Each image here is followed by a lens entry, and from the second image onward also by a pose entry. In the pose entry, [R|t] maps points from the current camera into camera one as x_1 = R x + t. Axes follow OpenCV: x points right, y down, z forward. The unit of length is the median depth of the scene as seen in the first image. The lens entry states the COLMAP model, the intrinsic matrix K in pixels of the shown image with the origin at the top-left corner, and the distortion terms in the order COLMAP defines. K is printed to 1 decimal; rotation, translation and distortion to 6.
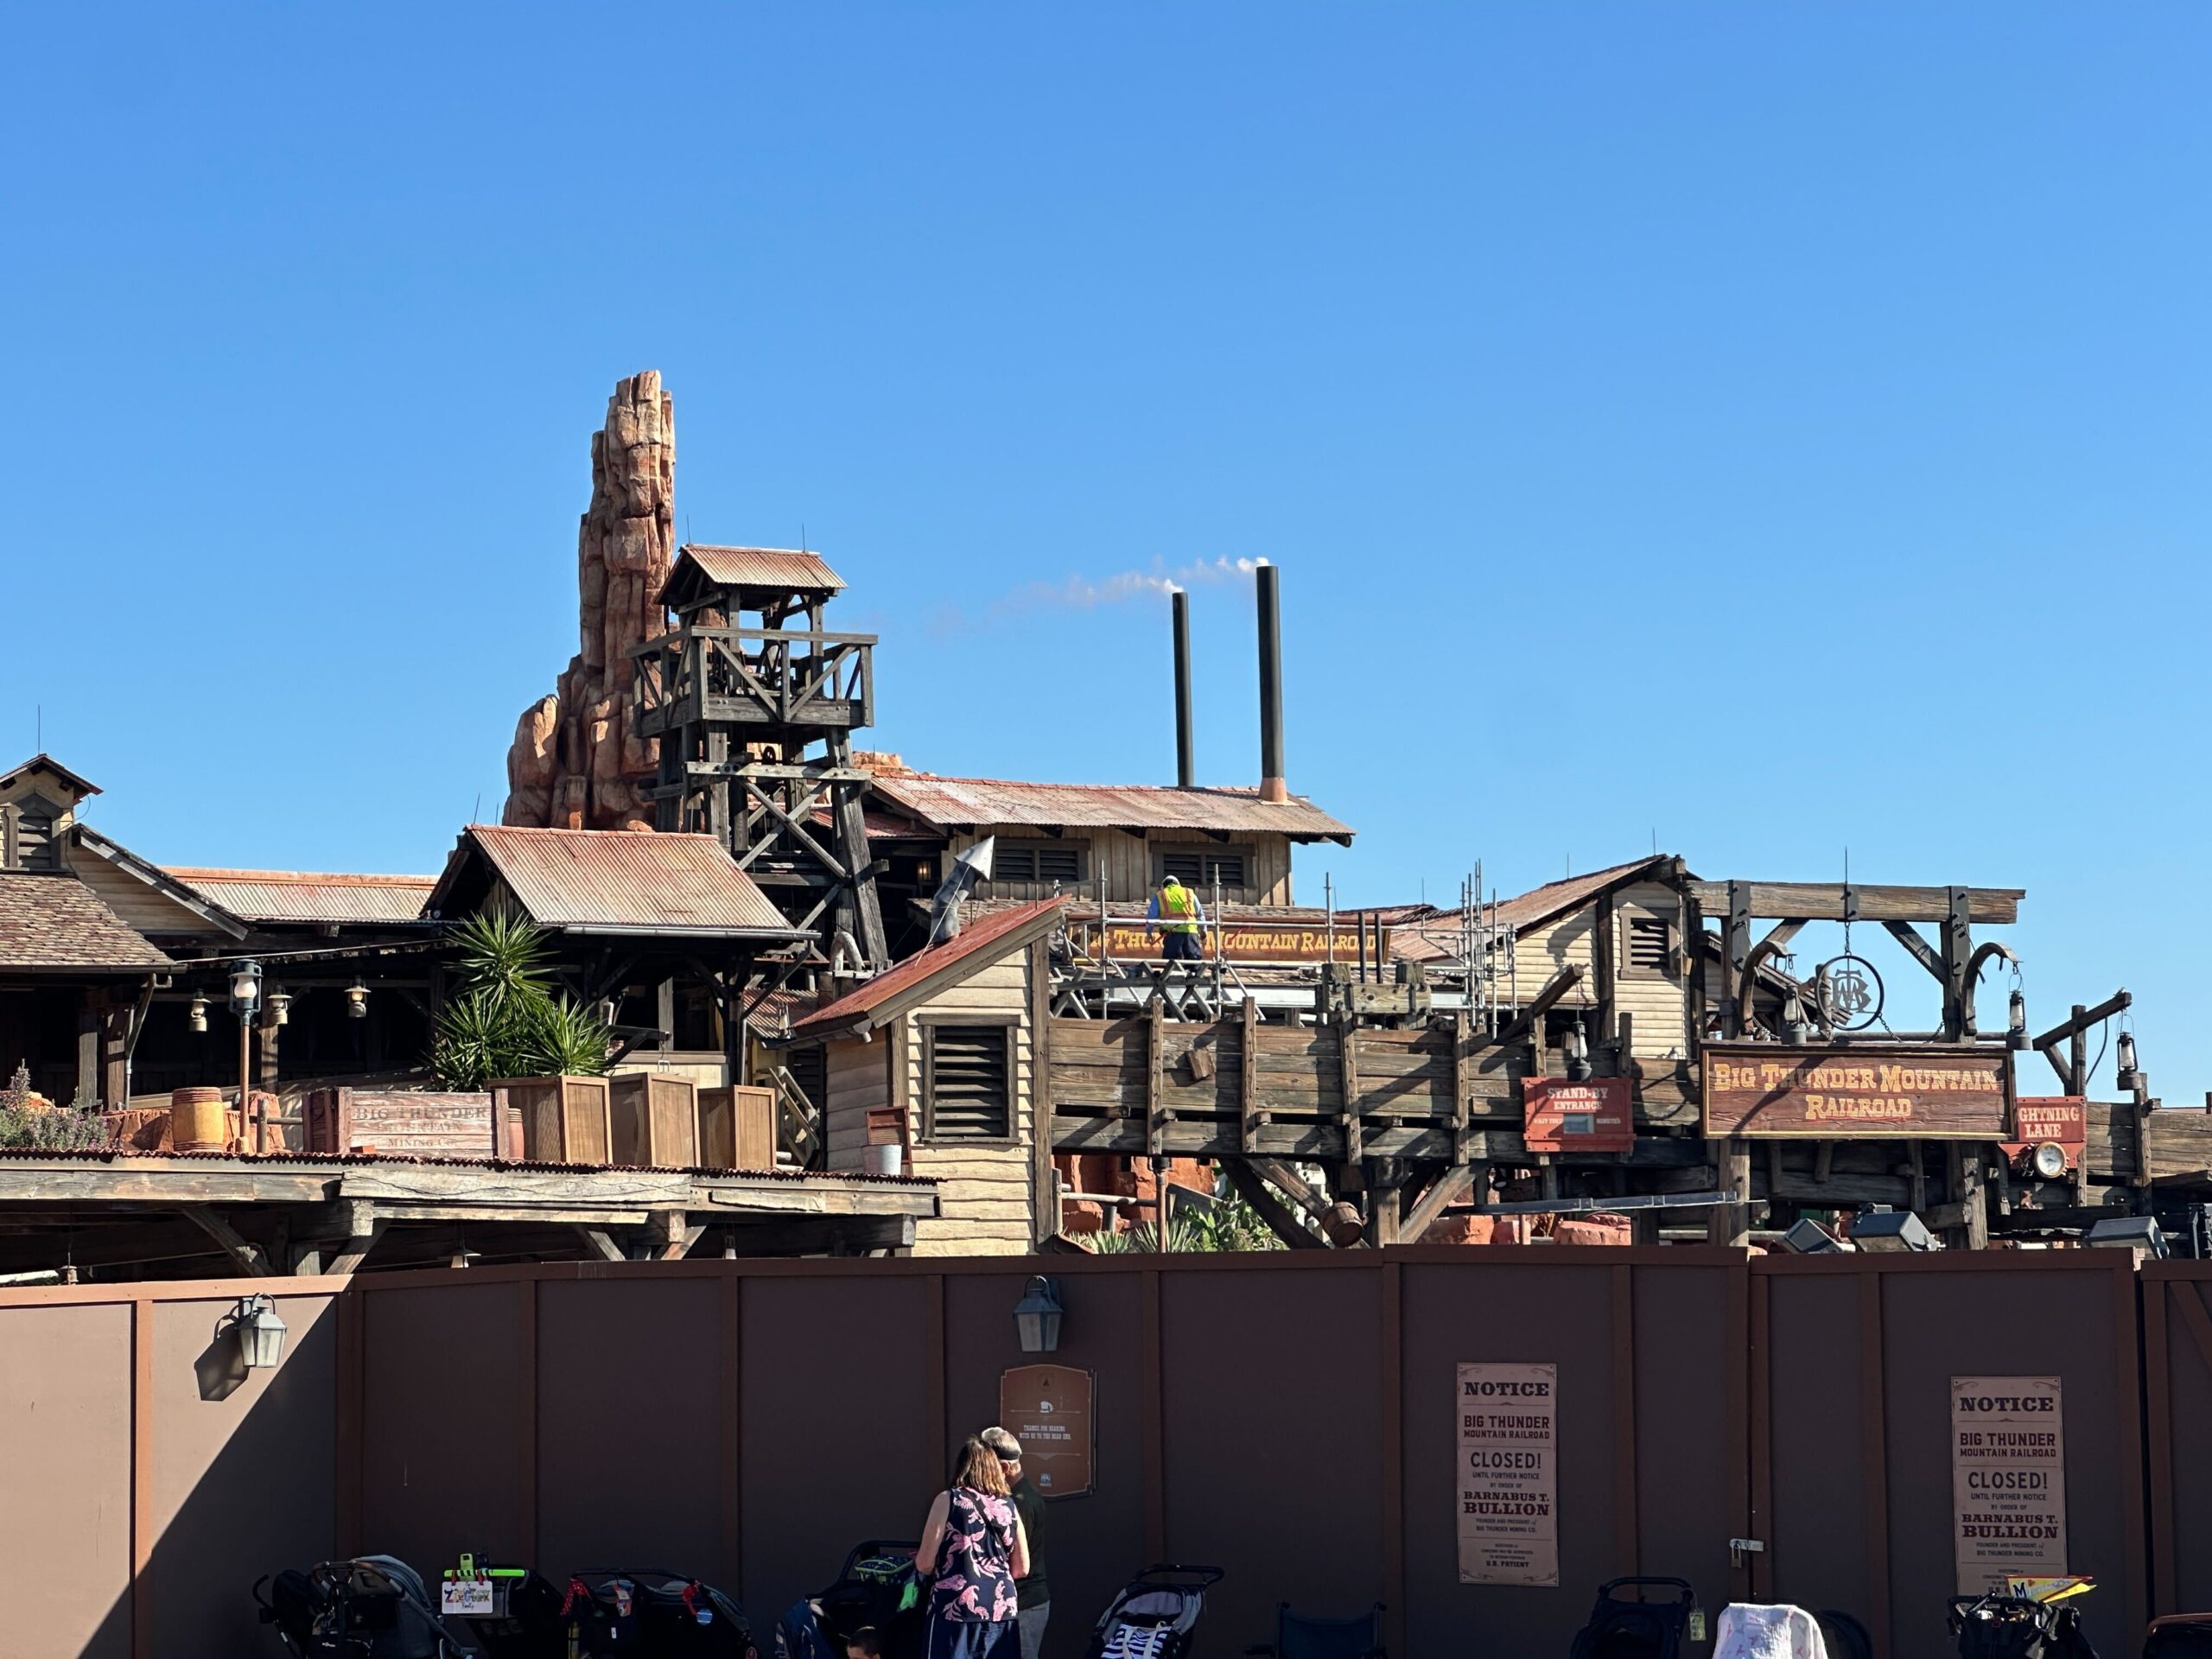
lens RADIAL K [[5076.6, 0, 1106.0], [0, 5076.6, 829.5], [0, 0, 1]] dist [0.644441, -3.229197]
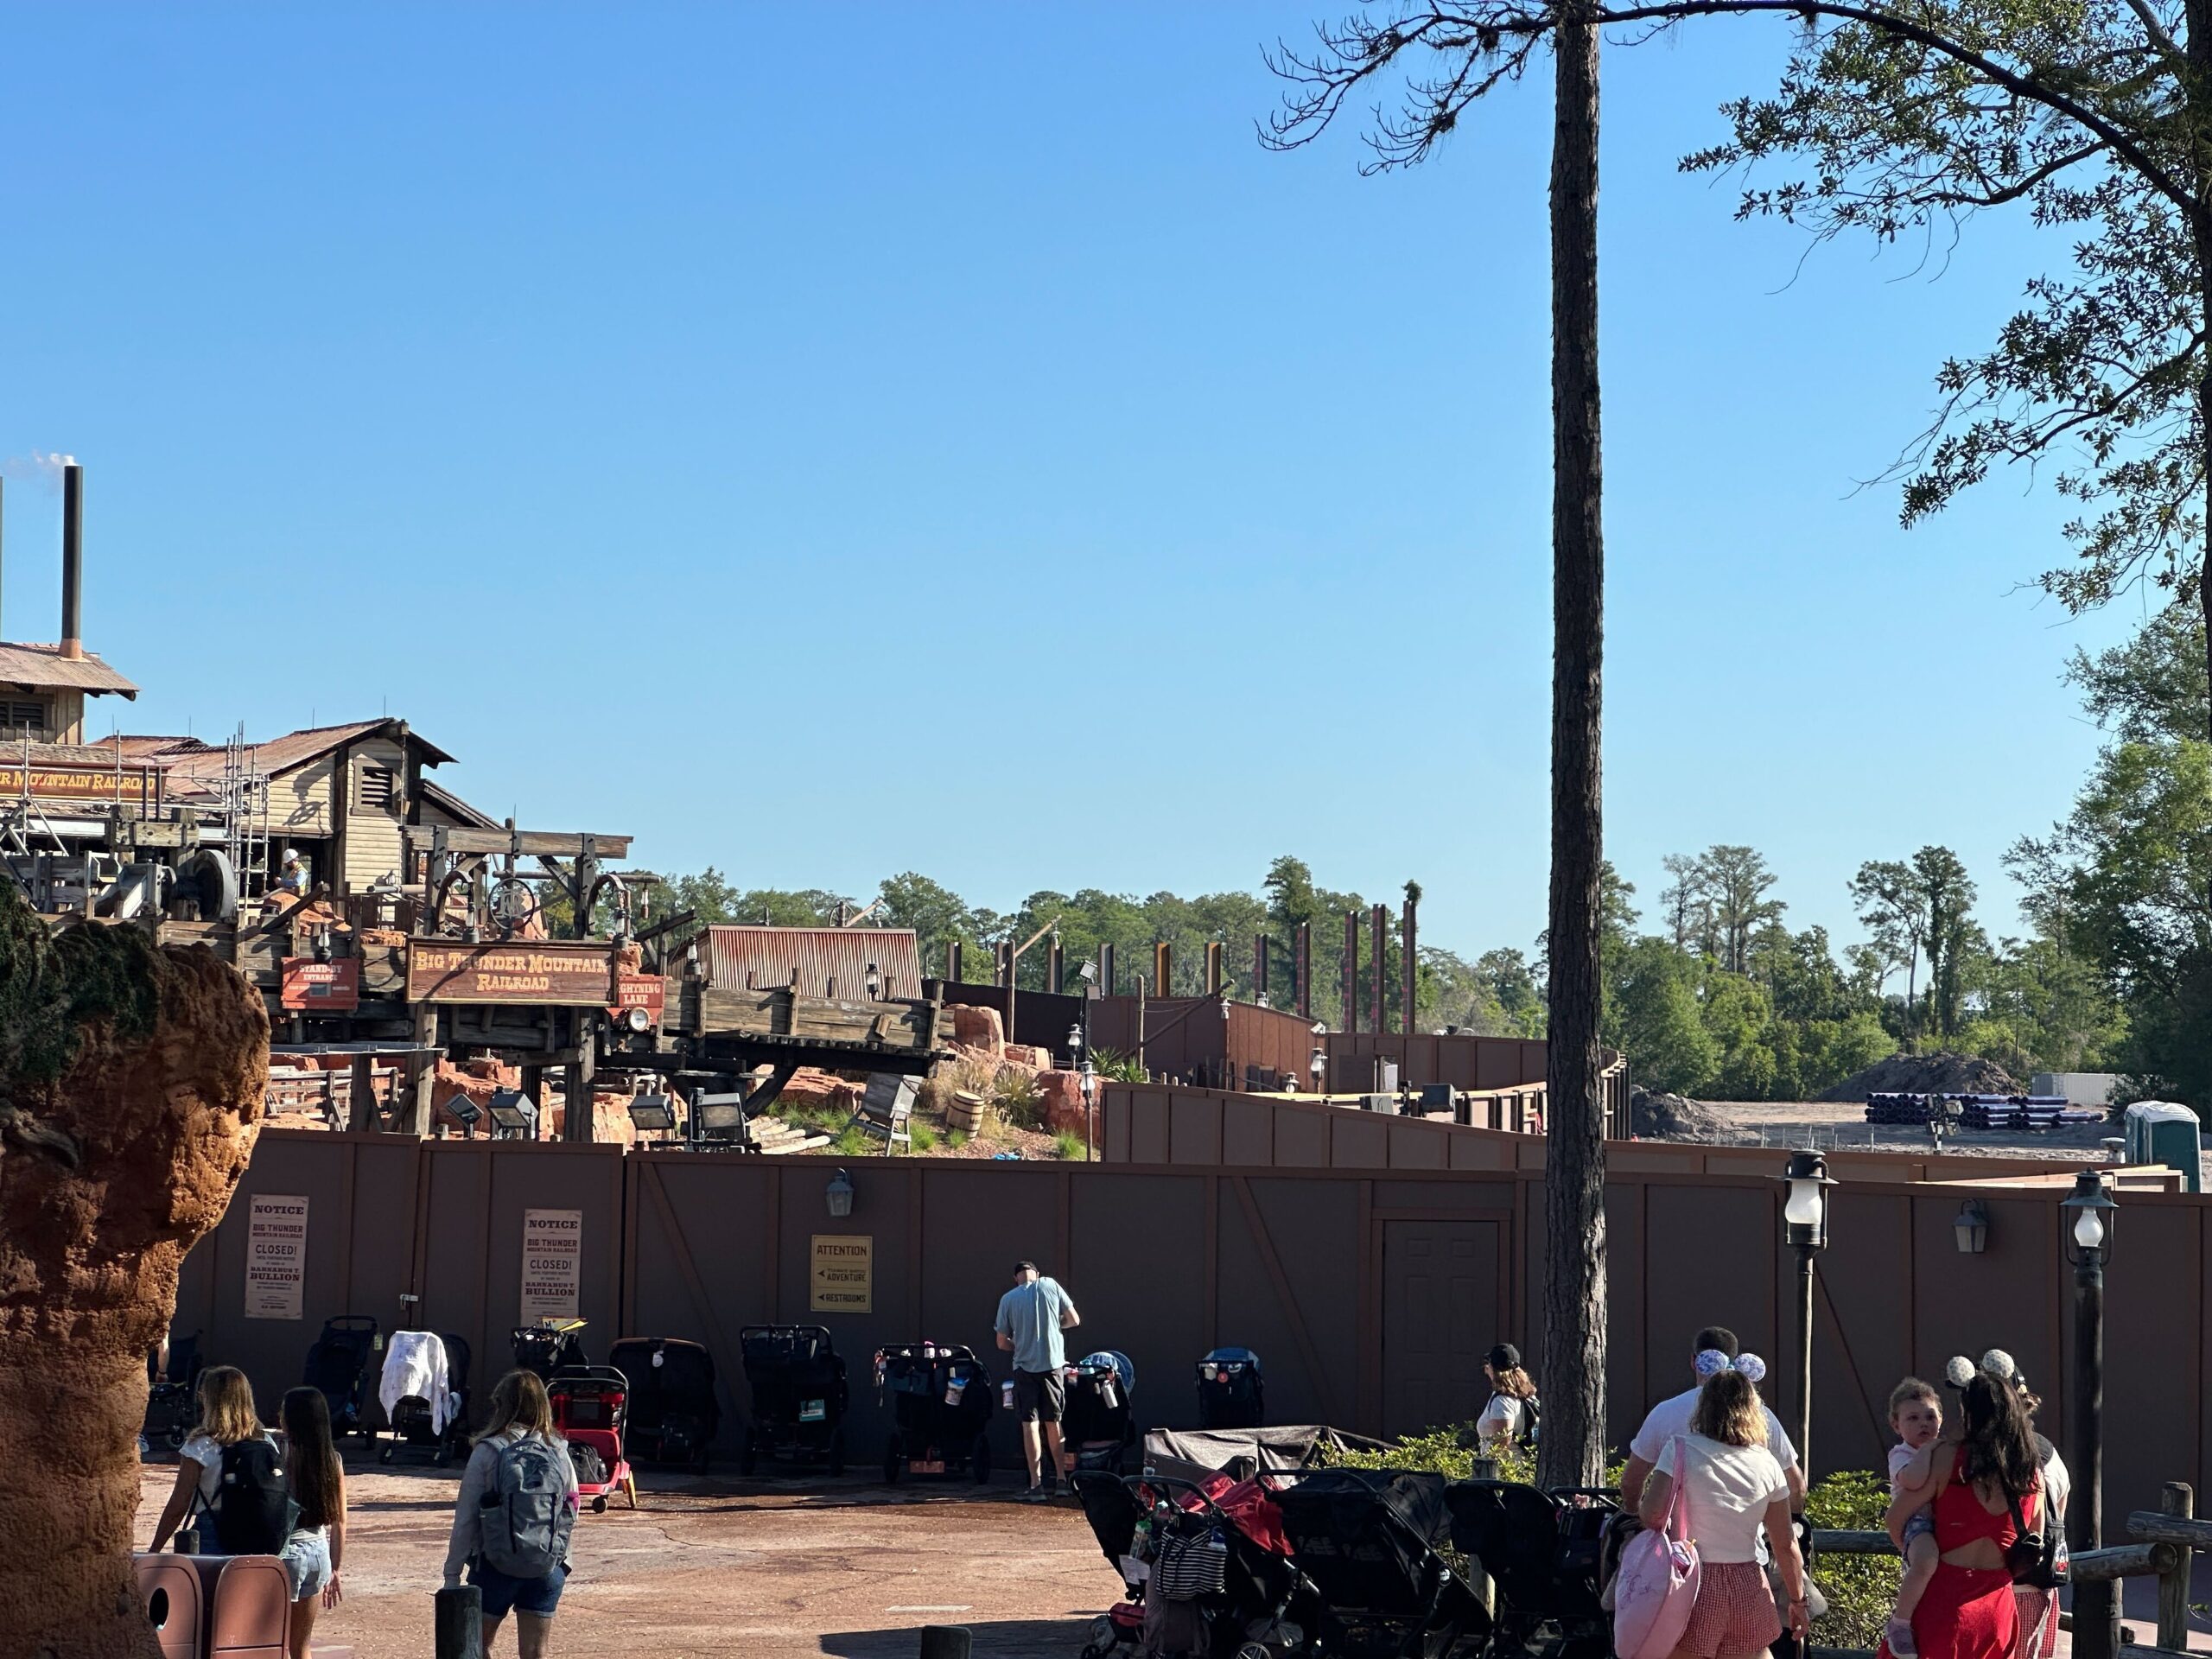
lens RADIAL K [[4730.4, 0, 1106.0], [0, 4730.4, 829.5], [0, 0, 1]] dist [0.244048, -0.246157]
pose [[0.965631, 0.043506, 0.256251, -0.038803], [-0.056604, 0.997428, 0.043960, -0.057953], [-0.253679, -0.056954, 0.965610, -0.342716]]
